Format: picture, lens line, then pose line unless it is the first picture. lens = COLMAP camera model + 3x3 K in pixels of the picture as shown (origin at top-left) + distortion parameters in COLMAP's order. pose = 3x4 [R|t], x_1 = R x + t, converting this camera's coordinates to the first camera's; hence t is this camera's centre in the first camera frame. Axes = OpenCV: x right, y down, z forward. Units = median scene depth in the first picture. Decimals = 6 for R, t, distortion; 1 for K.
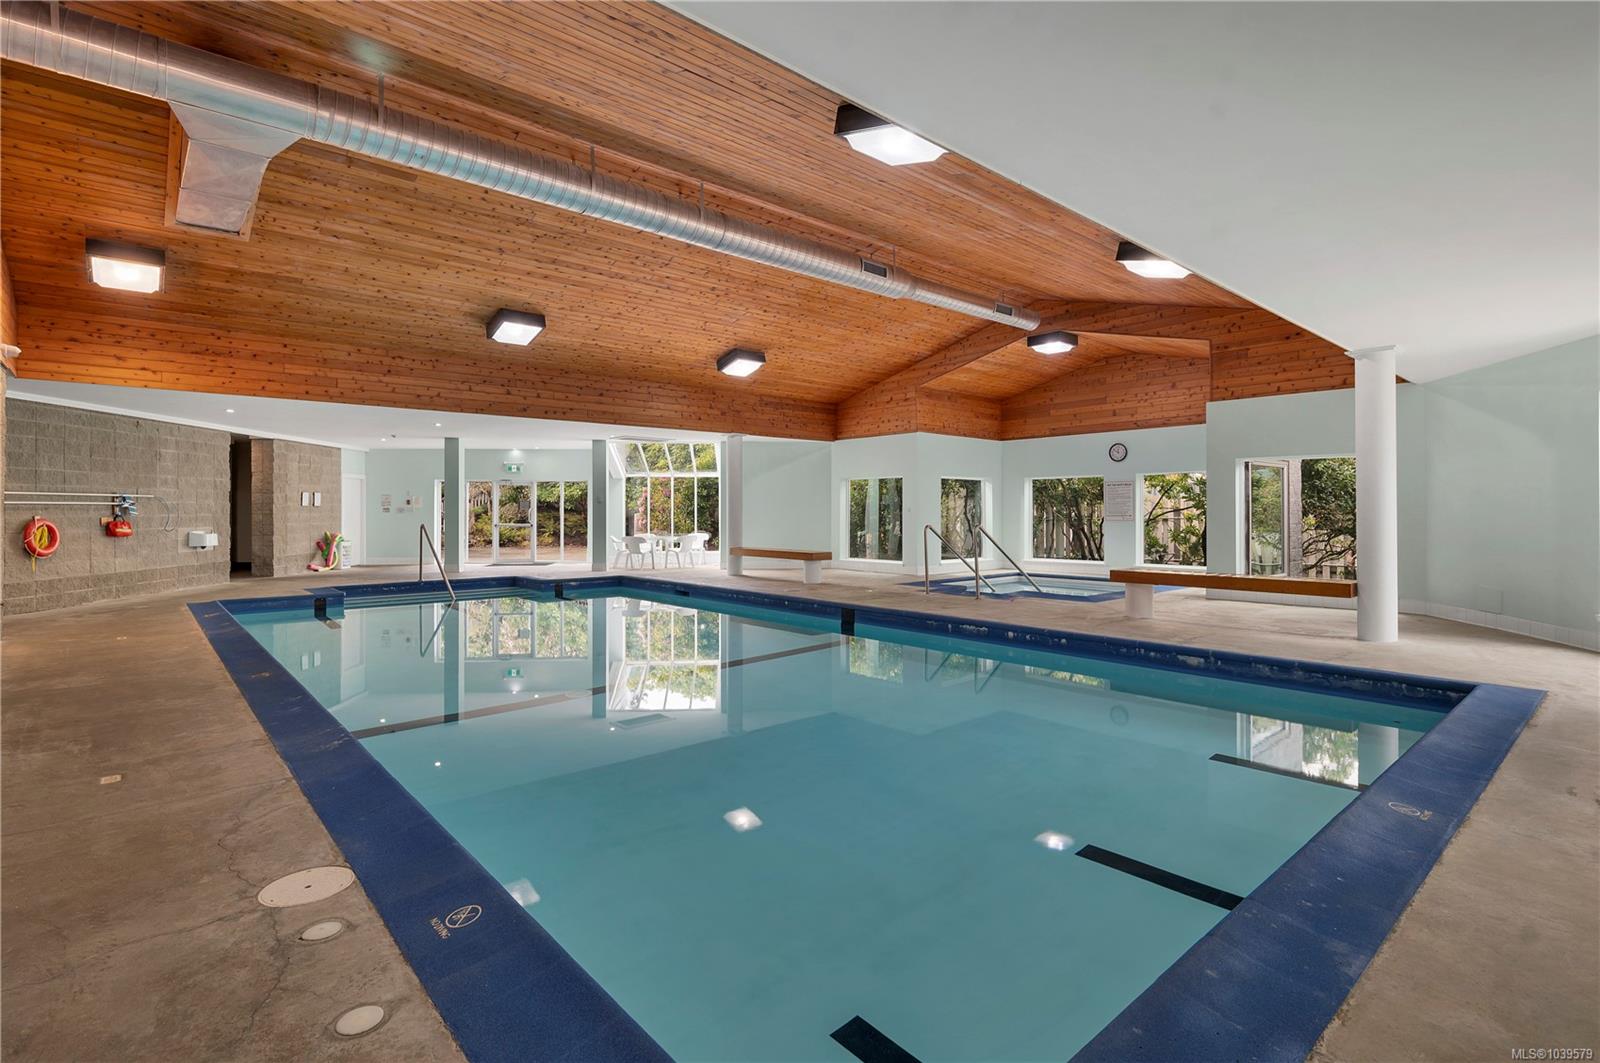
lens RADIAL K [[761.1, 0, 796.5], [0, 761.1, 508.9], [0, 0, 1]] dist [-0.002287, -0.000019]
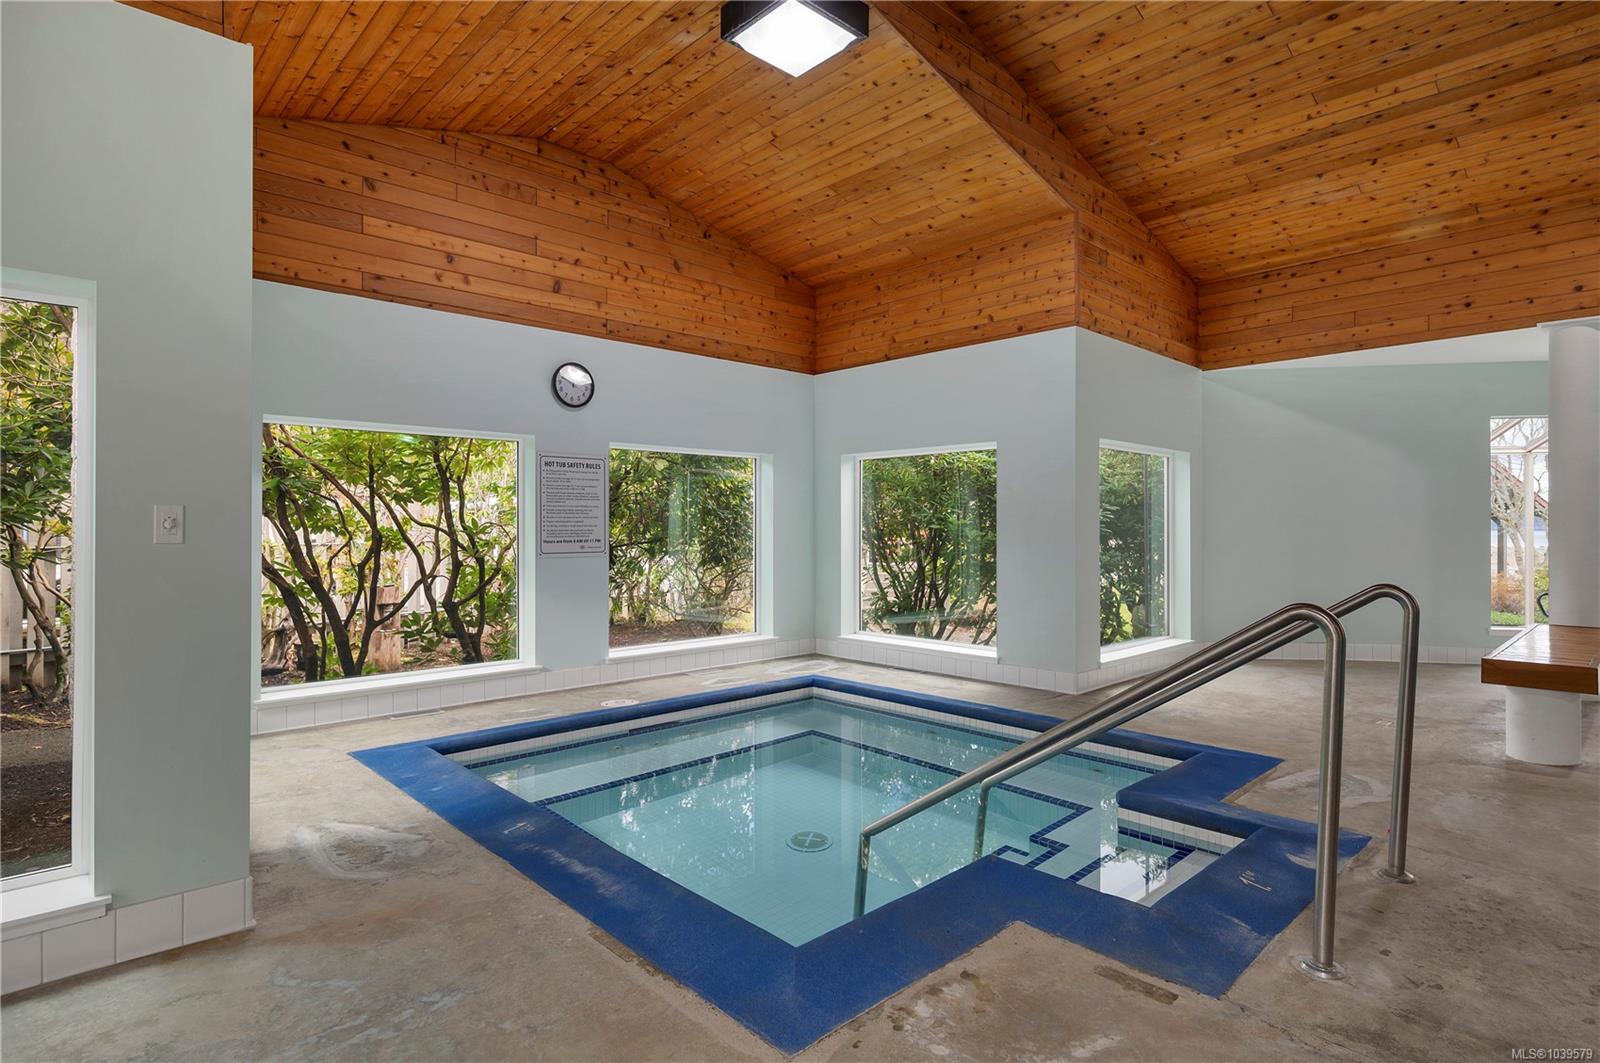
lens RADIAL K [[830.5, 0, 799.5], [0, 830.5, 528.2], [0, 0, 1]] dist [0.001119, -0.001020]
pose [[-0.037093, 0.003160, 0.999307, -0.025966], [-0.003953, 0.999987, -0.003309, 0.003285], [-0.999304, -0.004073, -0.037080, 0.917859]]
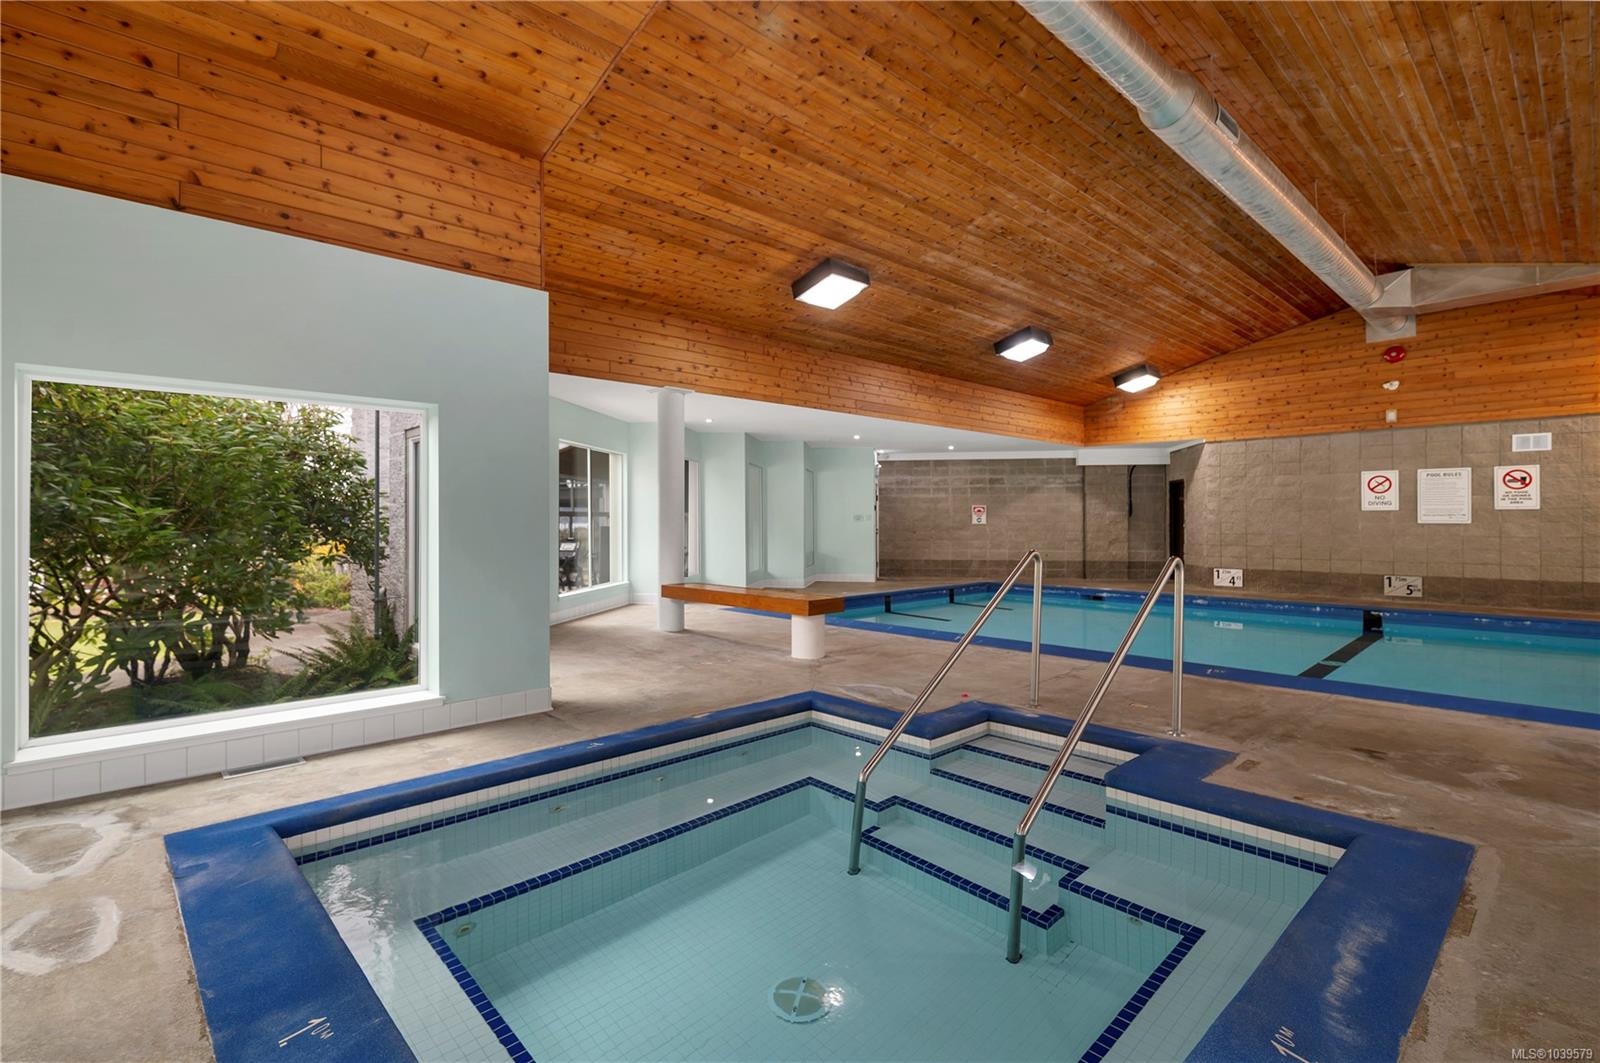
lens RADIAL K [[761.1, 0, 787.8], [0, 761.1, 521.9], [0, 0, 1]] dist [-0.002287, -0.000019]
pose [[-0.999180, 0.006505, -0.039959, 0.308995], [0.006664, 0.999970, -0.003859, 0.003414], [0.039933, -0.004122, -0.999194, 1.113304]]
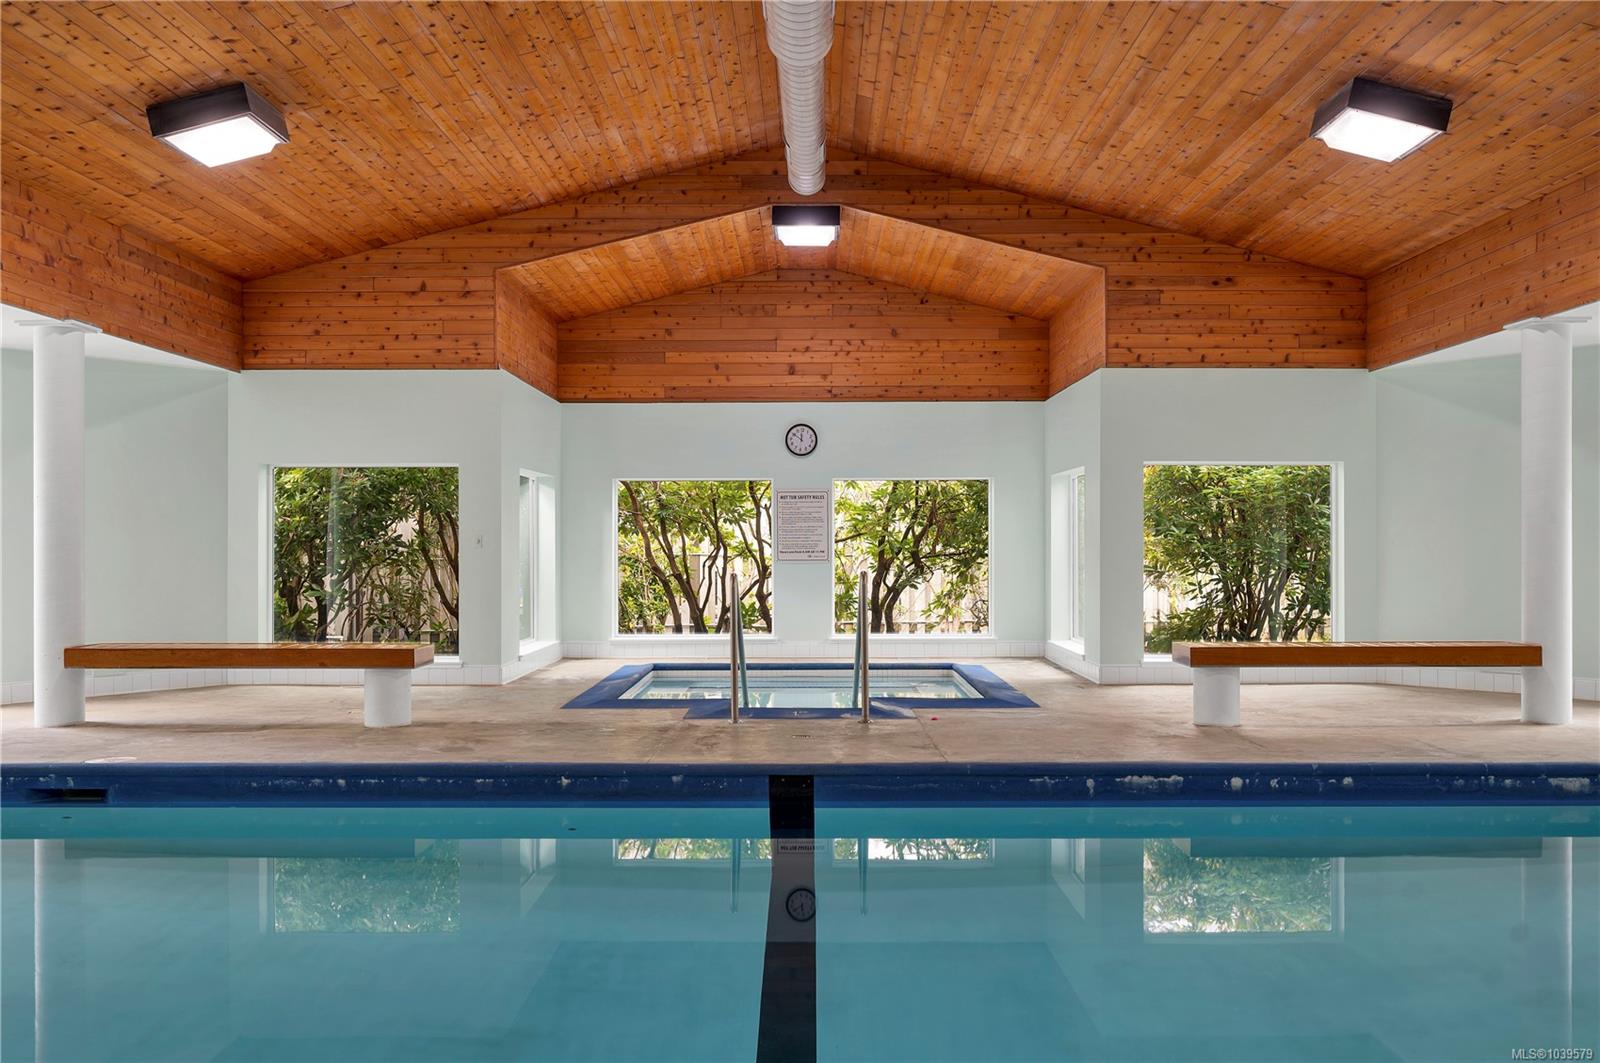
lens RADIAL K [[1343.2, 0, 804.5], [0, 1343.2, 538.3], [0, 0, 1]] dist [-0.009670, -0.009582]
pose [[0.662272, 0.004438, 0.749250, -0.330692], [-0.003215, 0.999990, -0.003081, 0.002067], [-0.749256, -0.000368, 0.662280, 0.346254]]
